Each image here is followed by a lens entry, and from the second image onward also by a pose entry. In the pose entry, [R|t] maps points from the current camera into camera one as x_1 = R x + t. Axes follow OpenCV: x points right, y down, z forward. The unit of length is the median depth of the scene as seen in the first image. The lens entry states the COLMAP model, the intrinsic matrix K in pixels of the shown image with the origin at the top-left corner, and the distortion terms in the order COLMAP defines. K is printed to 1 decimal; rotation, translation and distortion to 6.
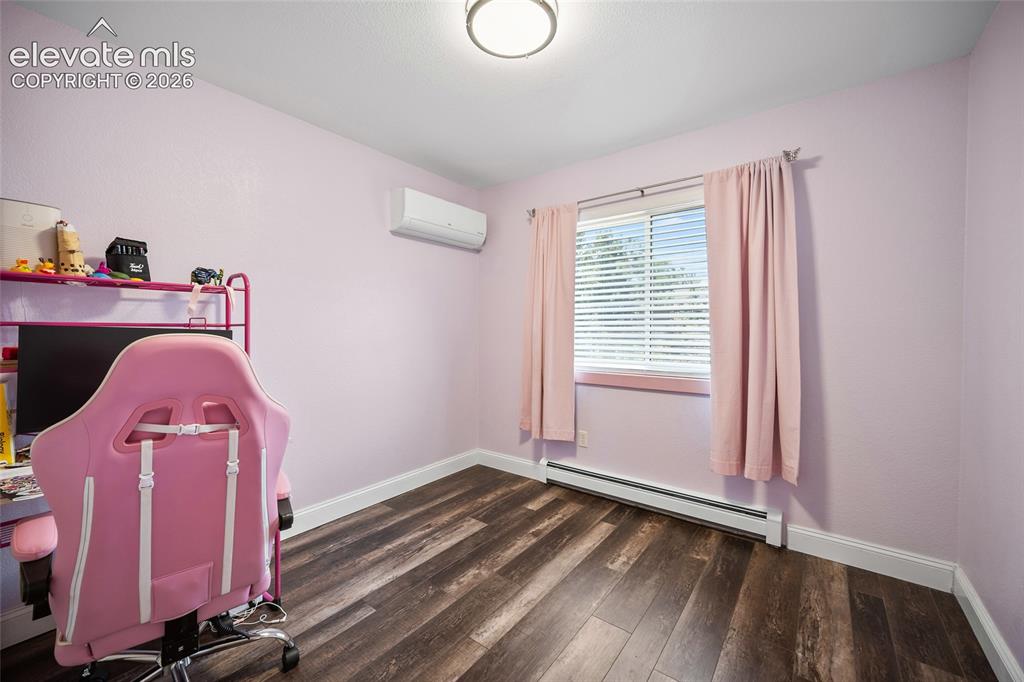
lens RADIAL K [[411.6, 0, 510.9], [0, 411.6, 330.6], [0, 0, 1]] dist [-0.000055, -0.000220]
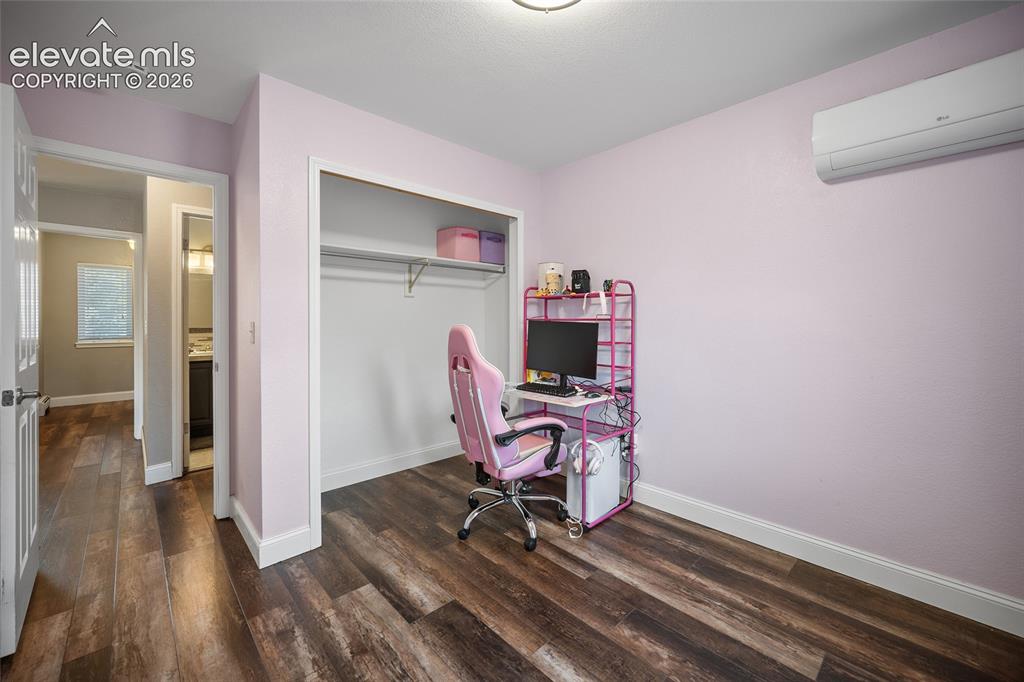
lens RADIAL K [[411.6, 0, 513.9], [0, 411.6, 324.5], [0, 0, 1]] dist [-0.000055, -0.000220]
pose [[-0.162848, 0.002724, -0.986647, 0.620990], [-0.006690, 0.999970, 0.003865, -0.000510], [0.986629, 0.007230, -0.162825, 0.784304]]
